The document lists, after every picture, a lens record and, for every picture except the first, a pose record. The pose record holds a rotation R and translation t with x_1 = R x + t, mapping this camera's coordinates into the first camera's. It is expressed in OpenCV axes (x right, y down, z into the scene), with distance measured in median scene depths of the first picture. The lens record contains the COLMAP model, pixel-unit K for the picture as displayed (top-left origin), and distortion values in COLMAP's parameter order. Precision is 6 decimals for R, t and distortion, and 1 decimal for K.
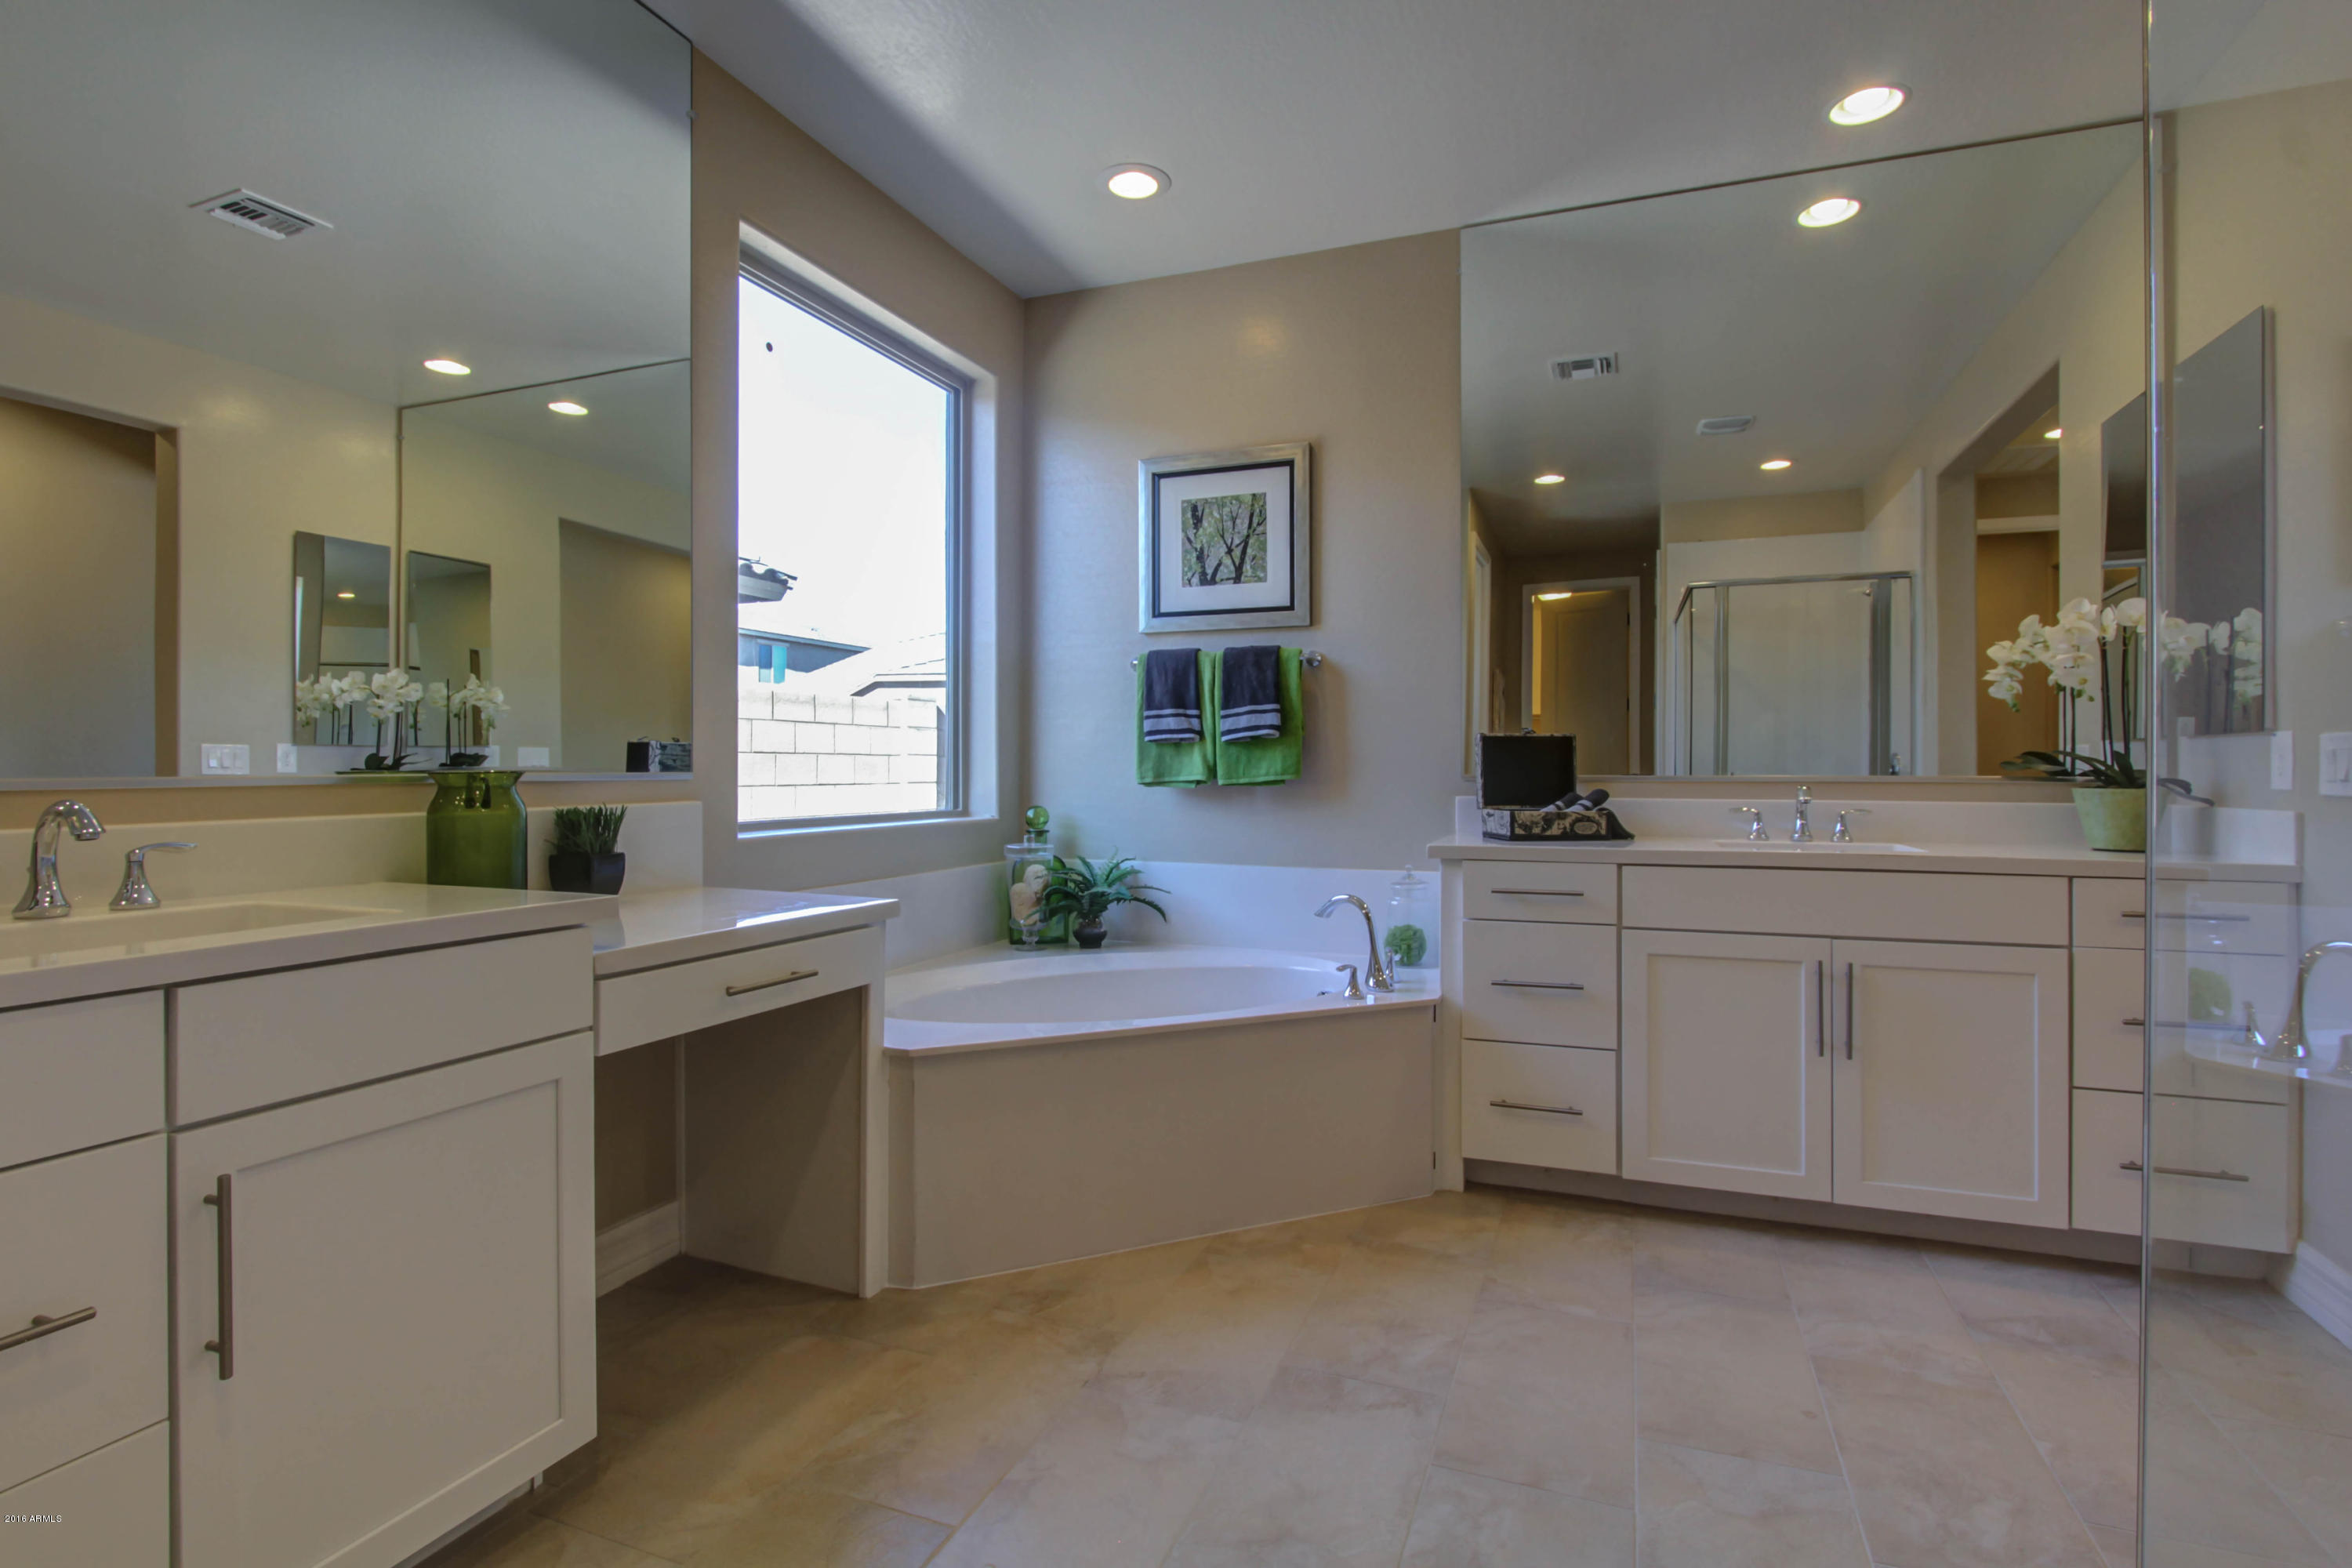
lens RADIAL K [[1132.3, 0, 1165.5], [0, 1132.3, 775.1], [0, 0, 1]] dist [-0.016779, 0.002143]
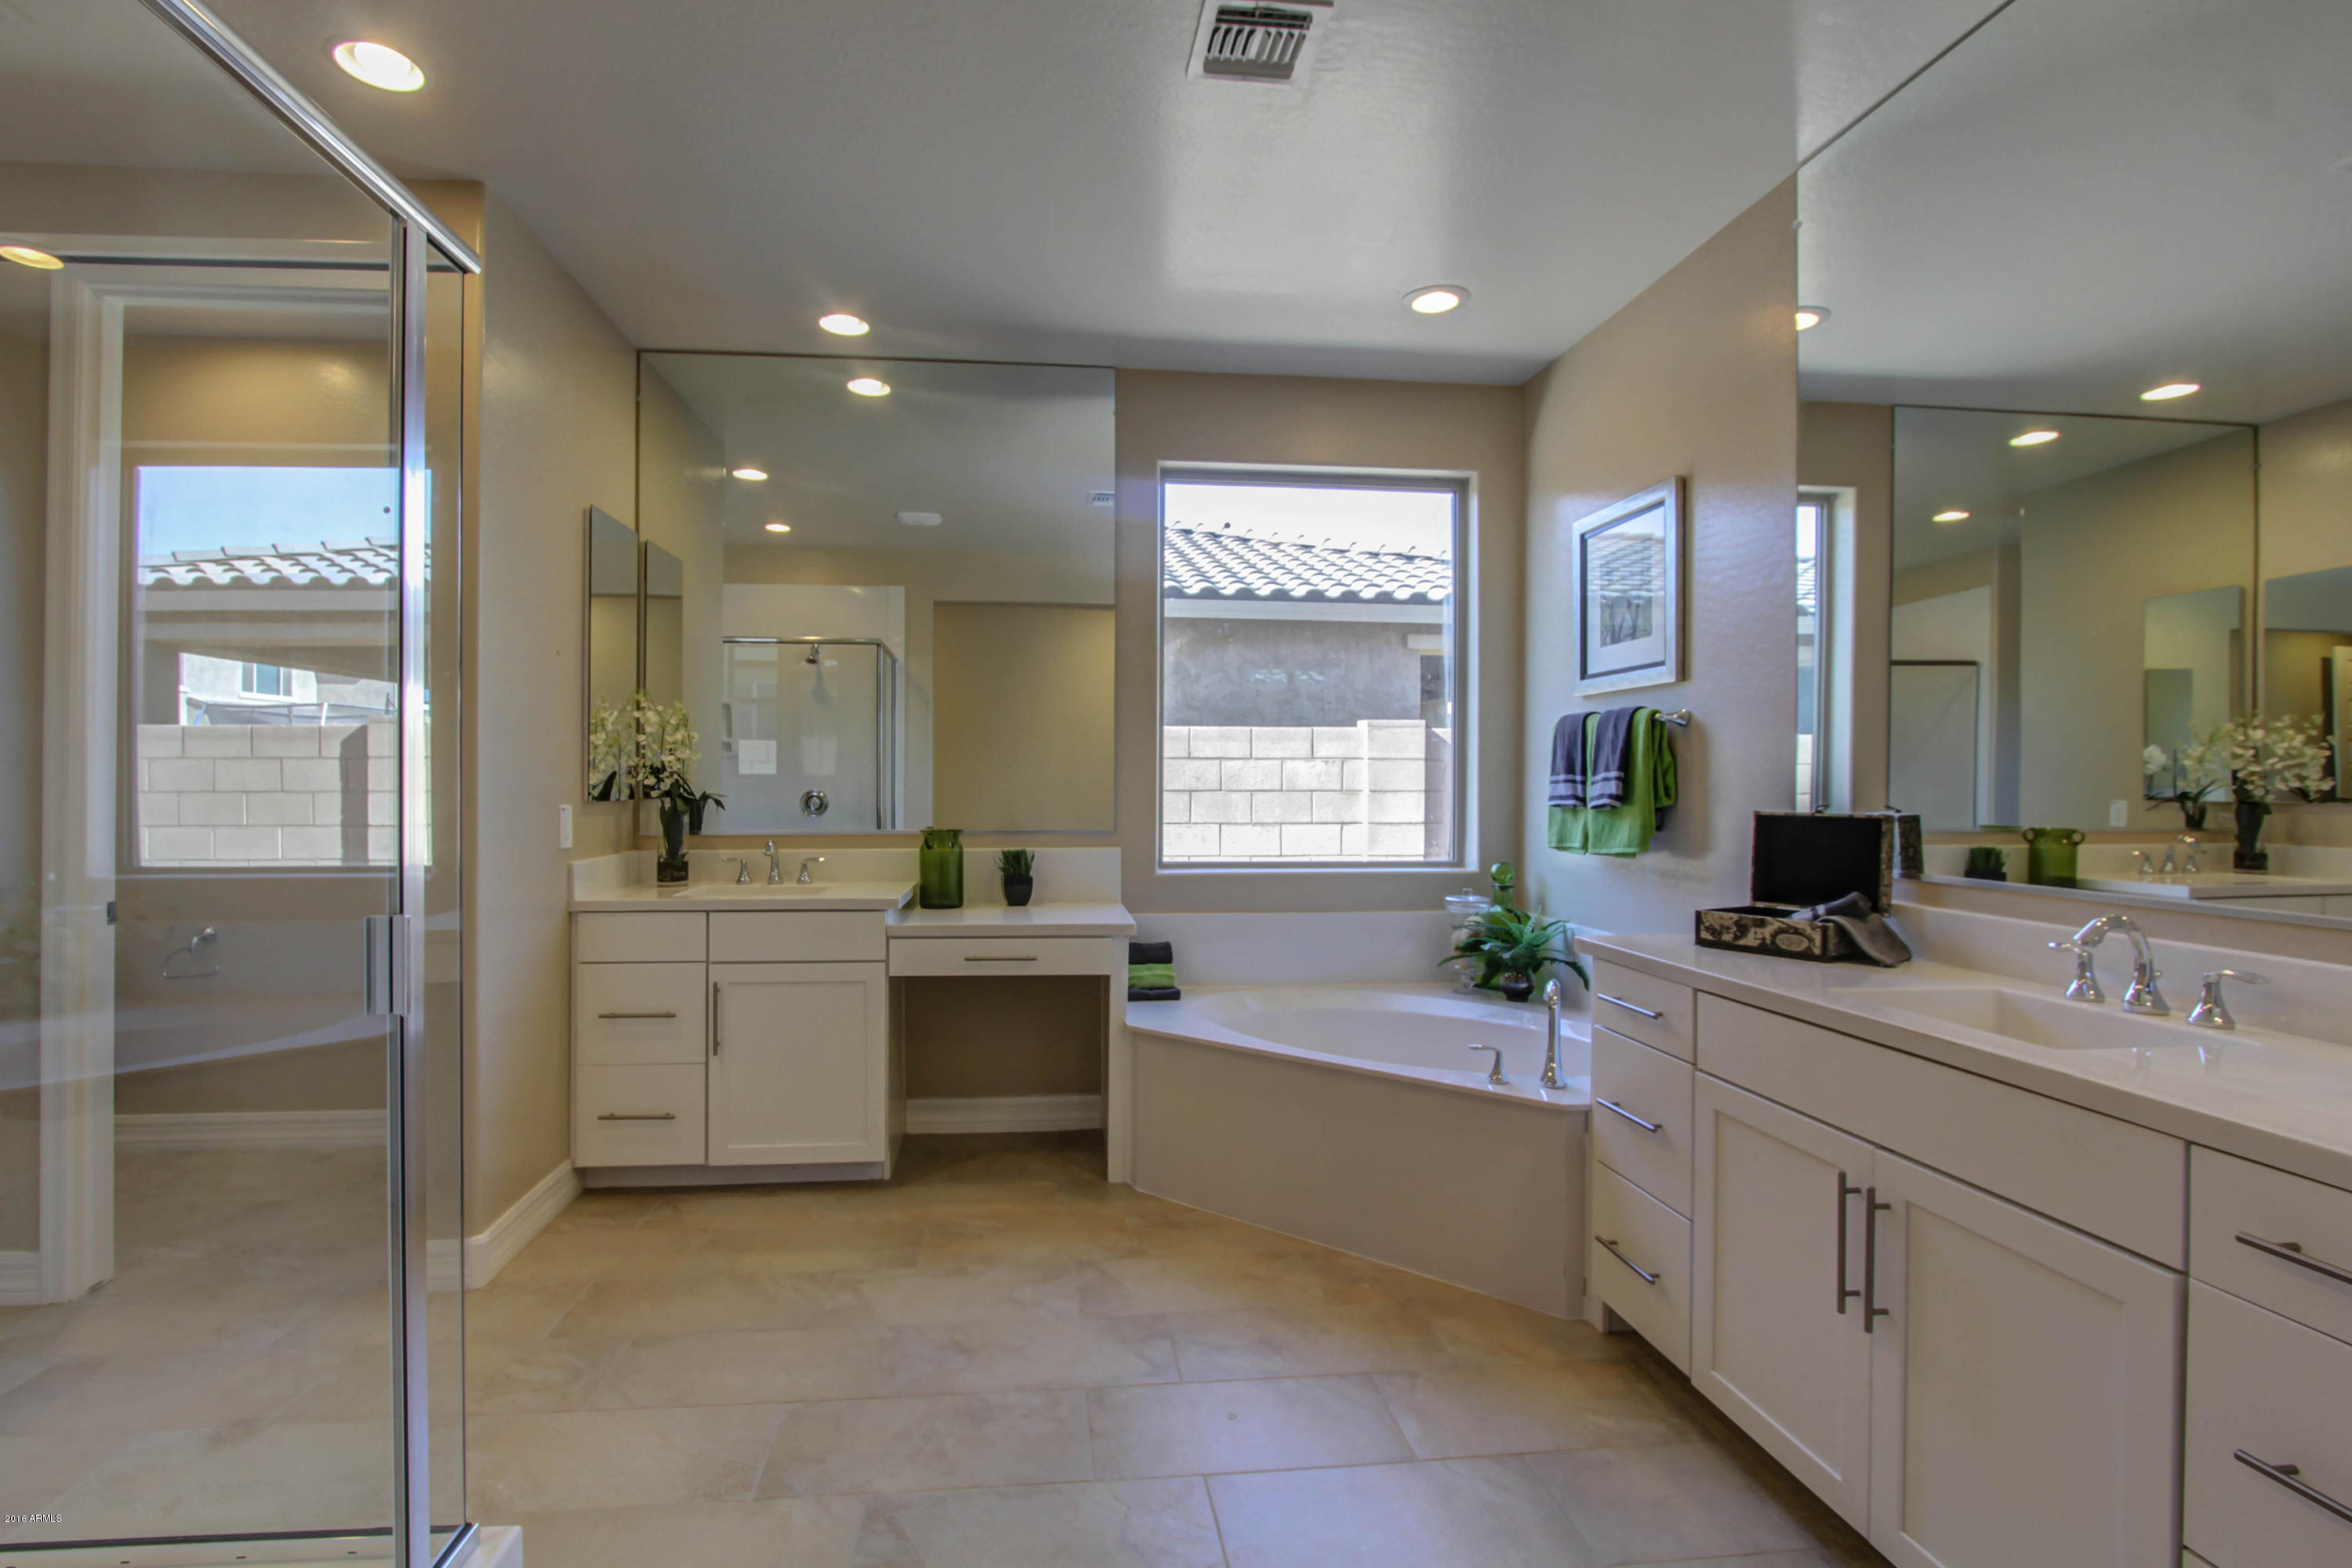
lens RADIAL K [[1132.3, 0, 1185.8], [0, 1132.3, 792.7], [0, 0, 1]] dist [-0.016779, 0.002143]
pose [[0.465810, 0.011765, -0.884806, 0.943301], [-0.008167, 0.999926, 0.008996, -0.063208], [0.884847, 0.003036, 0.465872, 0.317332]]
